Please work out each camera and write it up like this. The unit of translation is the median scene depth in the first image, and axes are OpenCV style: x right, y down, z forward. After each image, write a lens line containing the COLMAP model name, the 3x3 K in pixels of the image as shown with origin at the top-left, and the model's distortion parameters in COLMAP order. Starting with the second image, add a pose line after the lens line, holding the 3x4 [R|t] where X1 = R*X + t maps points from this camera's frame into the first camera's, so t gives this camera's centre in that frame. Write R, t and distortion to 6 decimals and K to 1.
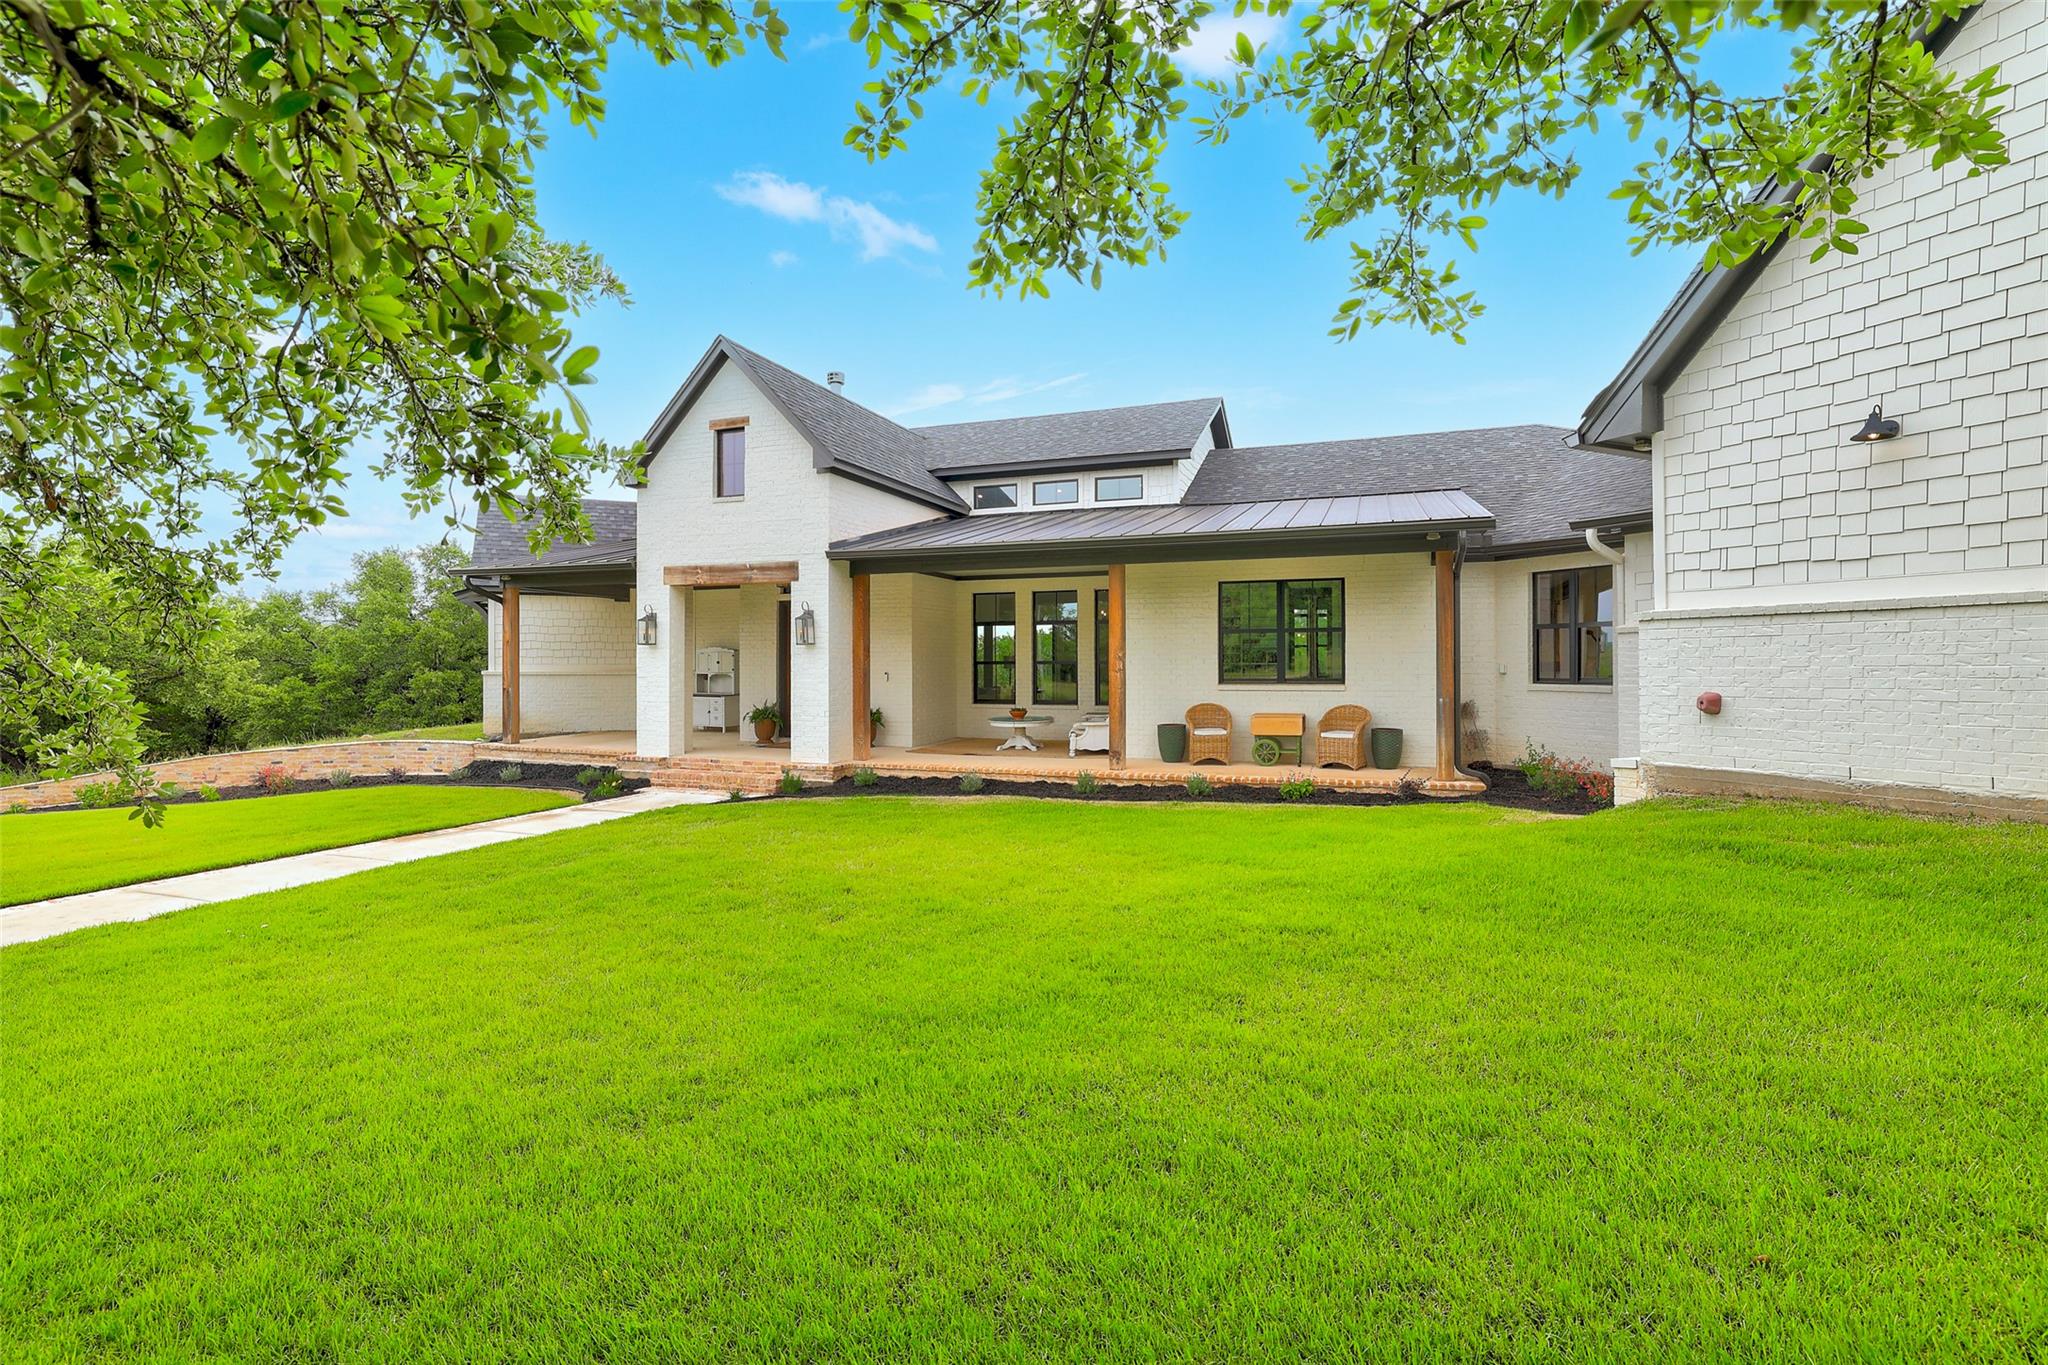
lens RADIAL K [[961.2, 0, 1004.2], [0, 961.2, 665.5], [0, 0, 1]] dist [0.031415, 0.002104]
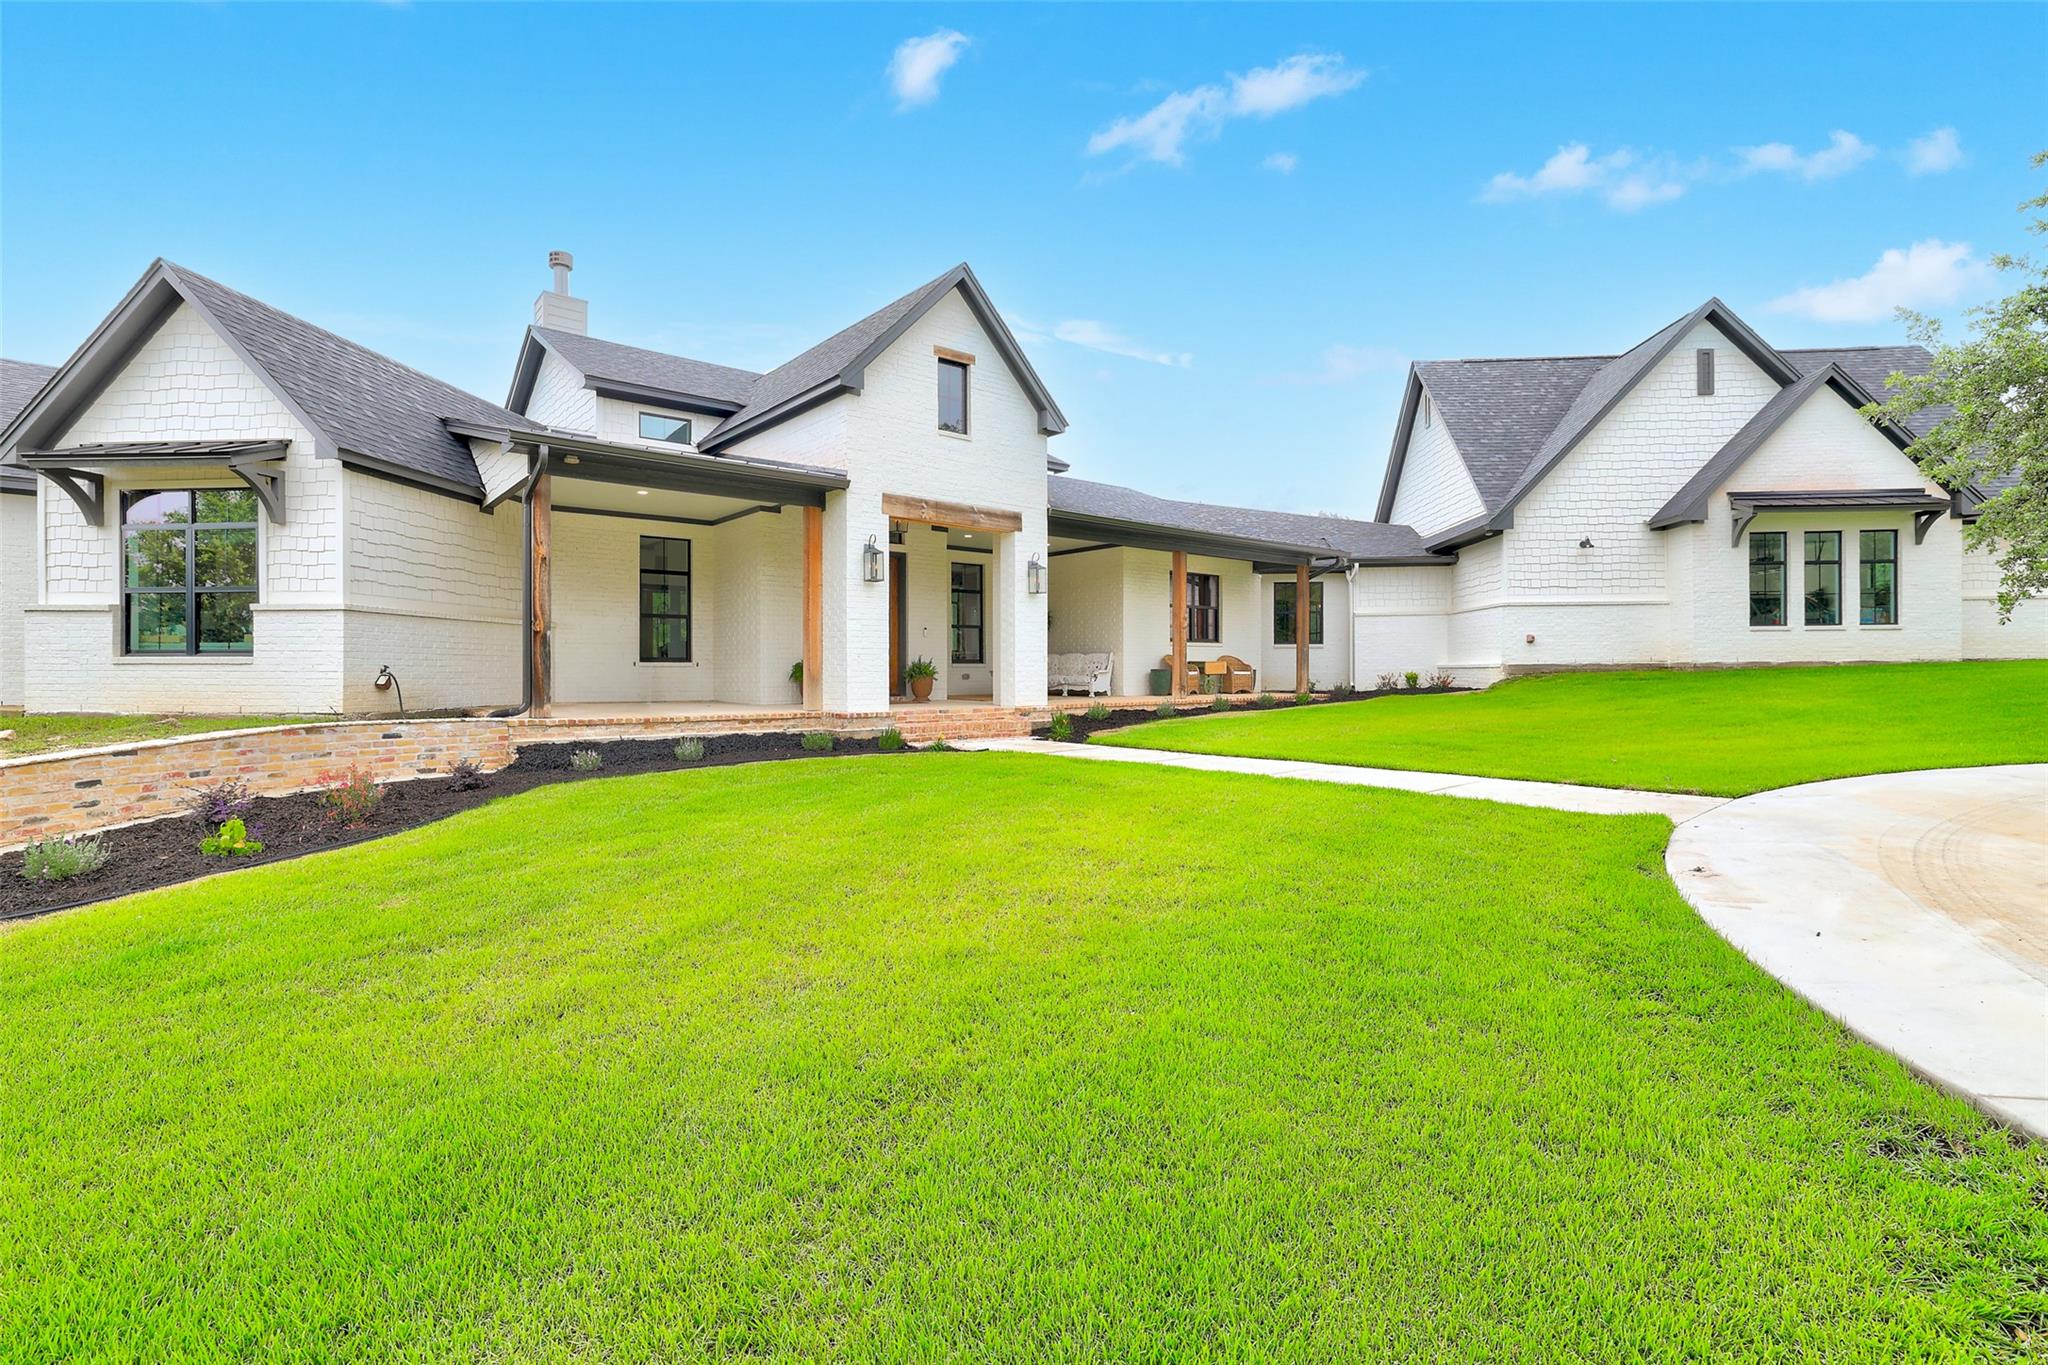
lens RADIAL K [[961.2, 0, 1003.0], [0, 961.2, 662.1], [0, 0, 1]] dist [0.031415, 0.002104]
pose [[0.471742, 0.007444, 0.881705, -1.155899], [0.003140, 0.999944, -0.010123, 0.063861], [-0.881731, 0.007544, 0.471692, 0.539658]]
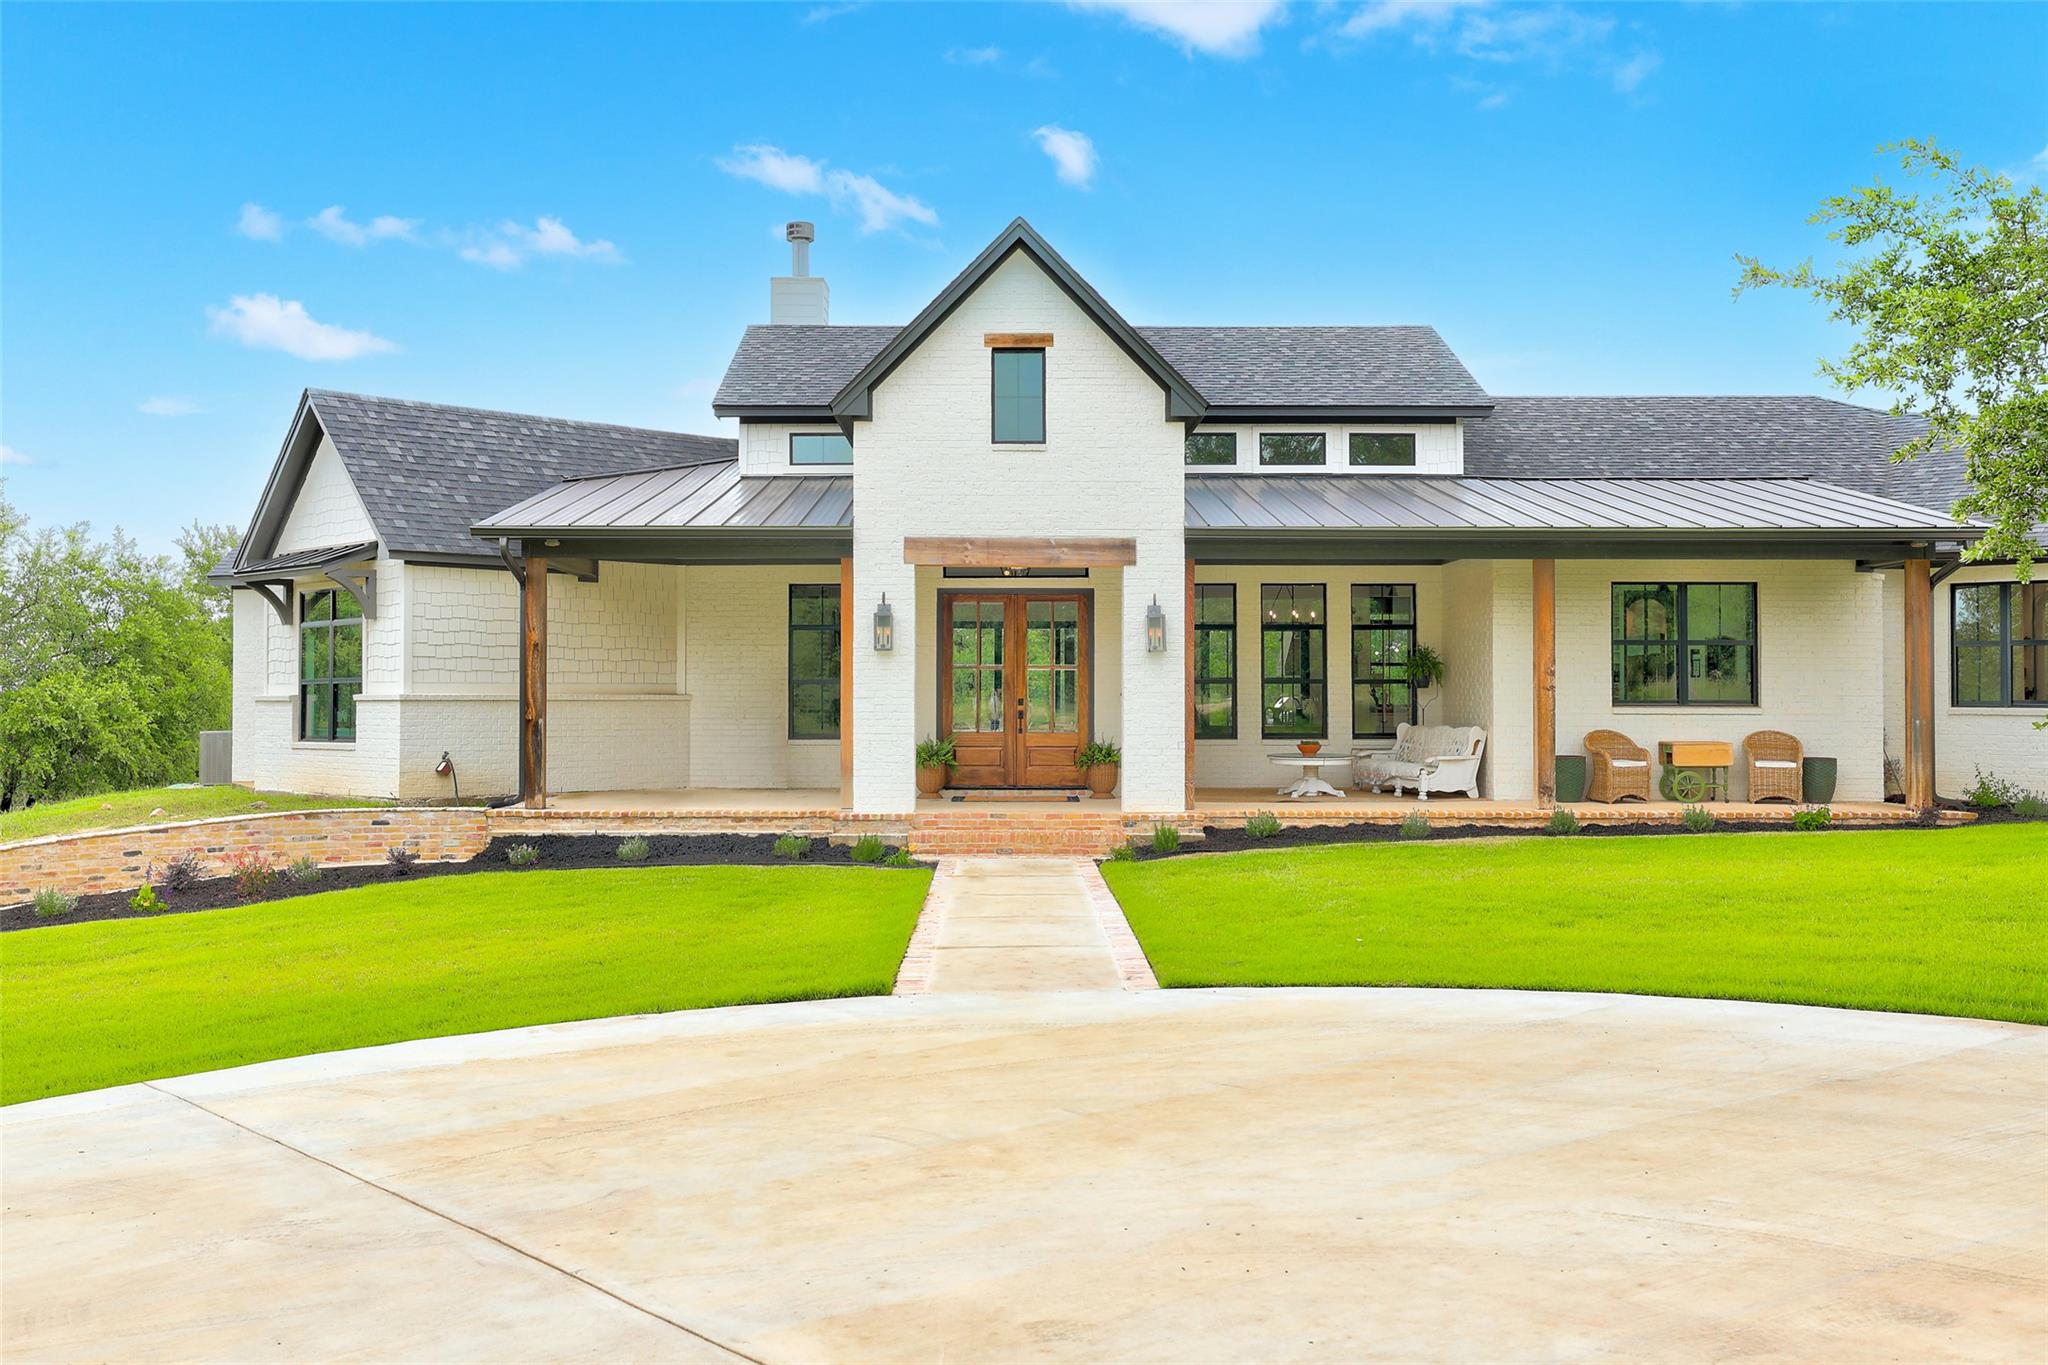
lens RADIAL K [[1871.2, 0, 1014.9], [0, 1871.2, 663.9], [0, 0, 1]] dist [0.143843, 0.000000]
pose [[0.920016, 0.009244, 0.391772, -0.873039], [0.000843, 0.999673, -0.025568, 0.024074], [-0.391880, 0.023853, 0.919707, -0.281788]]
